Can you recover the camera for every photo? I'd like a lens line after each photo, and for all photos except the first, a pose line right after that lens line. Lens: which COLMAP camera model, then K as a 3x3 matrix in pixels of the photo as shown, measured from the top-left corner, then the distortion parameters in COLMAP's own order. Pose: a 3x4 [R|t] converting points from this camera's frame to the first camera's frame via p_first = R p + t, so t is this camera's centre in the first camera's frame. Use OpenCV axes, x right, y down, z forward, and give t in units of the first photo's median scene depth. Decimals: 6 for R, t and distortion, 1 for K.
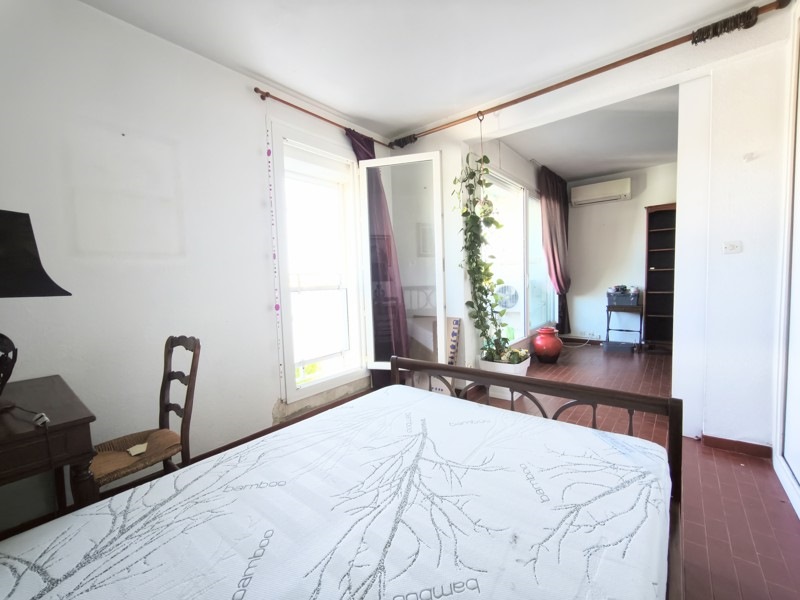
lens RADIAL K [[337.1, 0, 398.1], [0, 337.1, 300.8], [0, 0, 1]] dist [-0.000902, -0.000192]
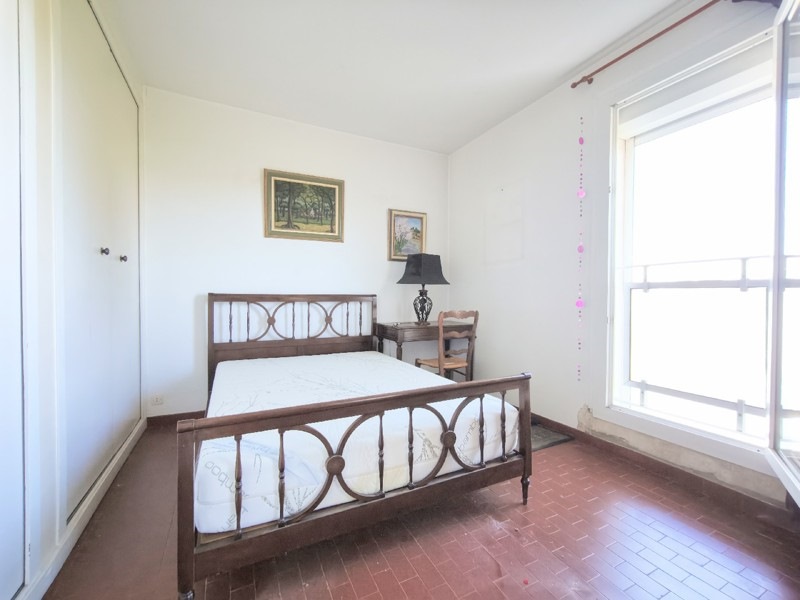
lens RADIAL K [[337.1, 0, 398.1], [0, 337.1, 300.8], [0, 0, 1]] dist [-0.000902, -0.000192]
pose [[-0.401446, 0.049489, -0.914545, 0.710323], [-0.048195, 0.996014, 0.075053, -0.035888], [0.914614, 0.074206, -0.397461, 0.931116]]
